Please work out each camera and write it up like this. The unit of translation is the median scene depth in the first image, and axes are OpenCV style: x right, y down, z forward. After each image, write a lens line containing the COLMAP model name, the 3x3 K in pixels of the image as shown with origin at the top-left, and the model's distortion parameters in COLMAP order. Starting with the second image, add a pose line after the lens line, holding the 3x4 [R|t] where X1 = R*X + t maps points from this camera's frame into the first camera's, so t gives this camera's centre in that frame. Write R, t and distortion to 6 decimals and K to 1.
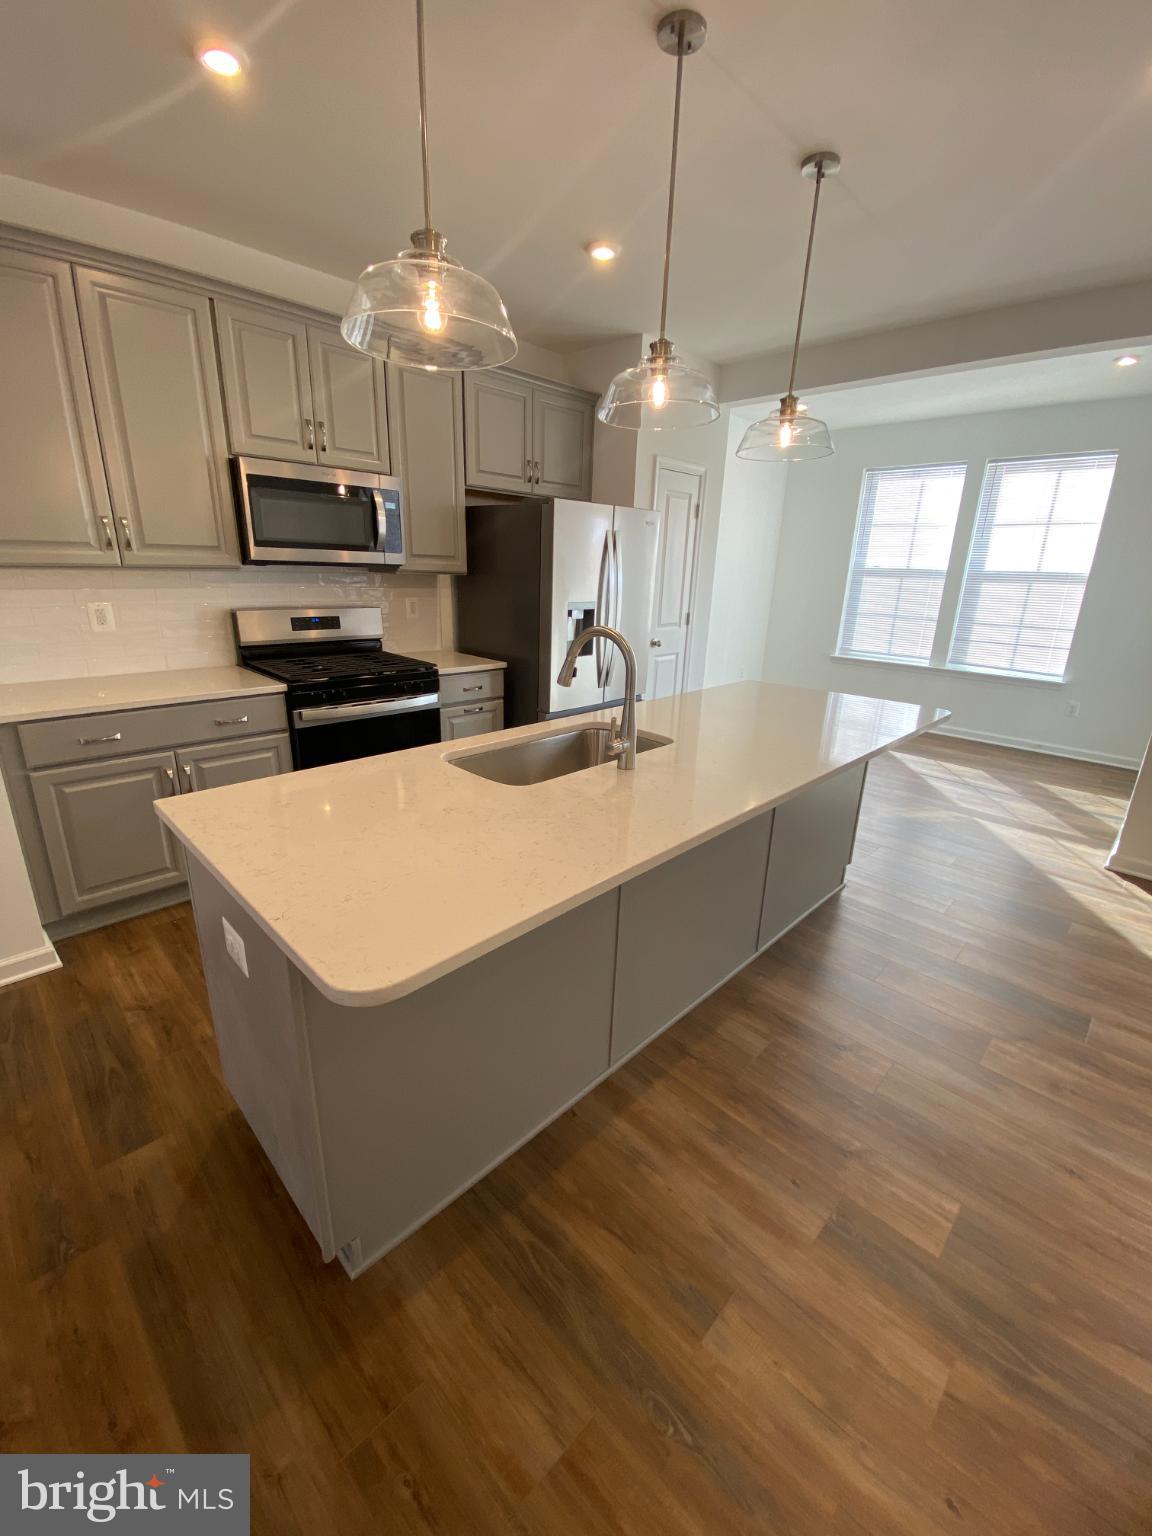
lens RADIAL K [[623.8, 0, 577.4], [0, 623.8, 764.0], [0, 0, 1]] dist [0.021189, -0.019746]
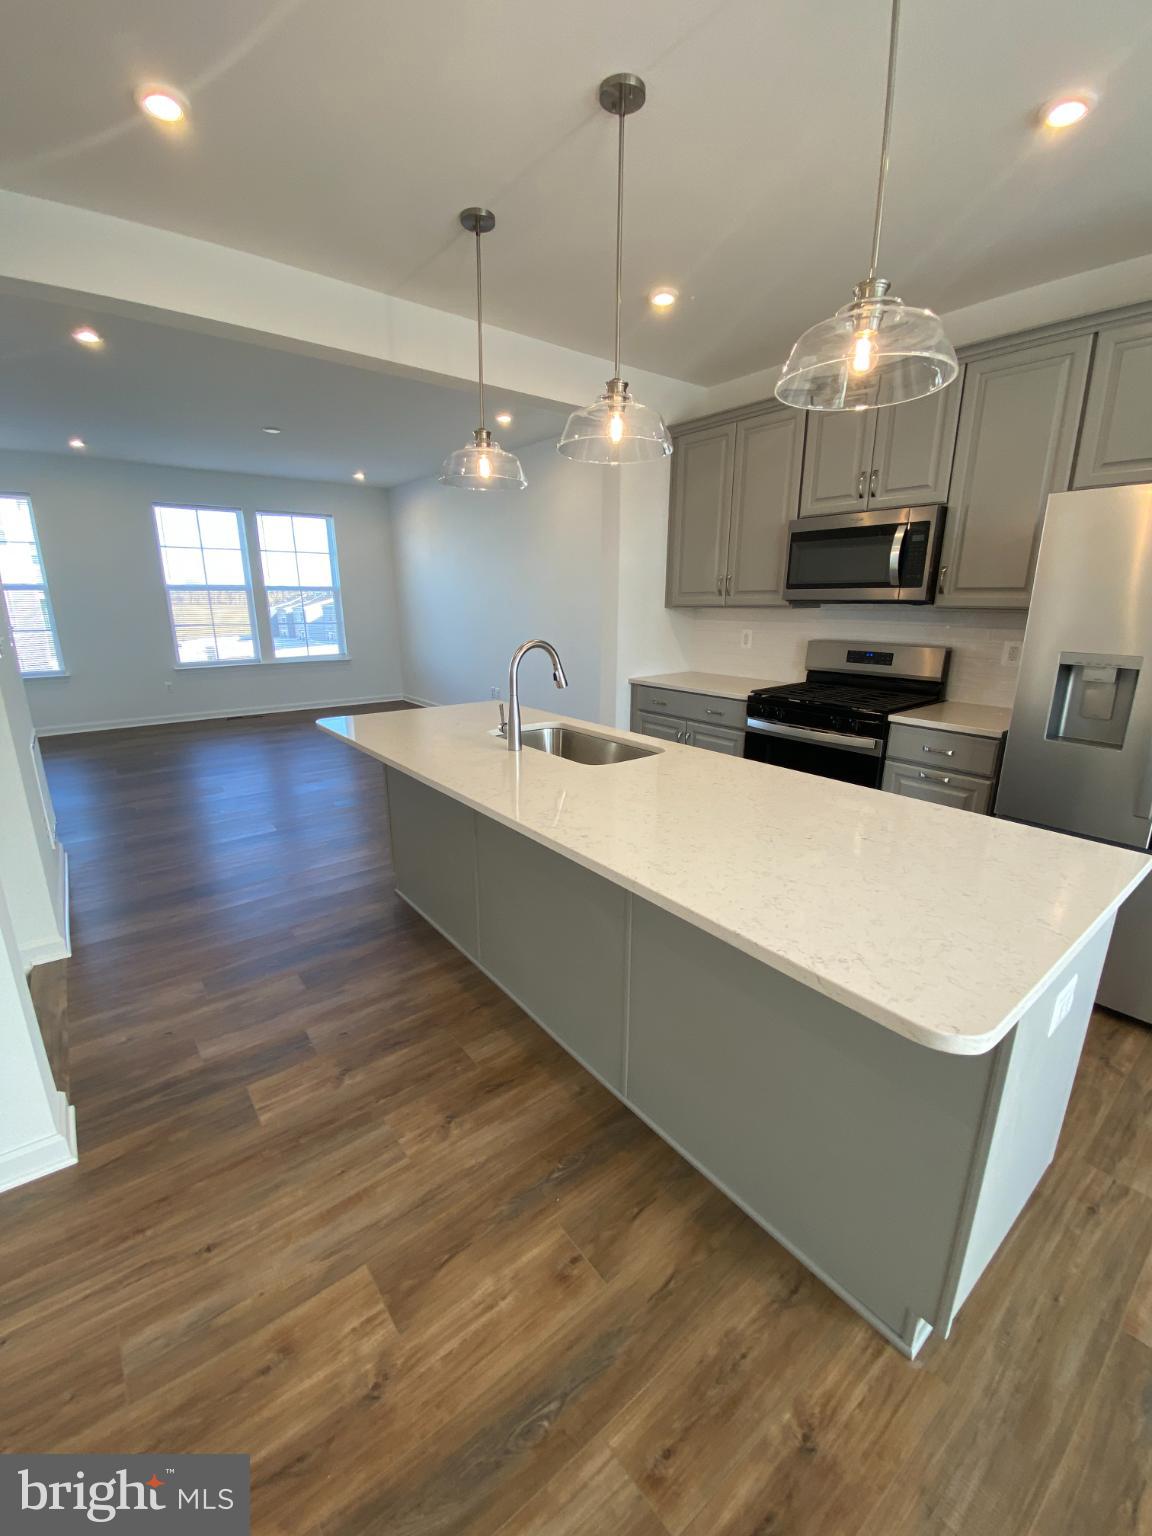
lens RADIAL K [[623.8, 0, 577.4], [0, 623.8, 764.0], [0, 0, 1]] dist [0.021189, -0.019746]
pose [[-0.121228, 0.224266, -0.966958, 1.101252], [-0.306945, 0.917930, 0.251376, -0.275105], [0.943975, 0.327277, -0.042442, 1.005997]]
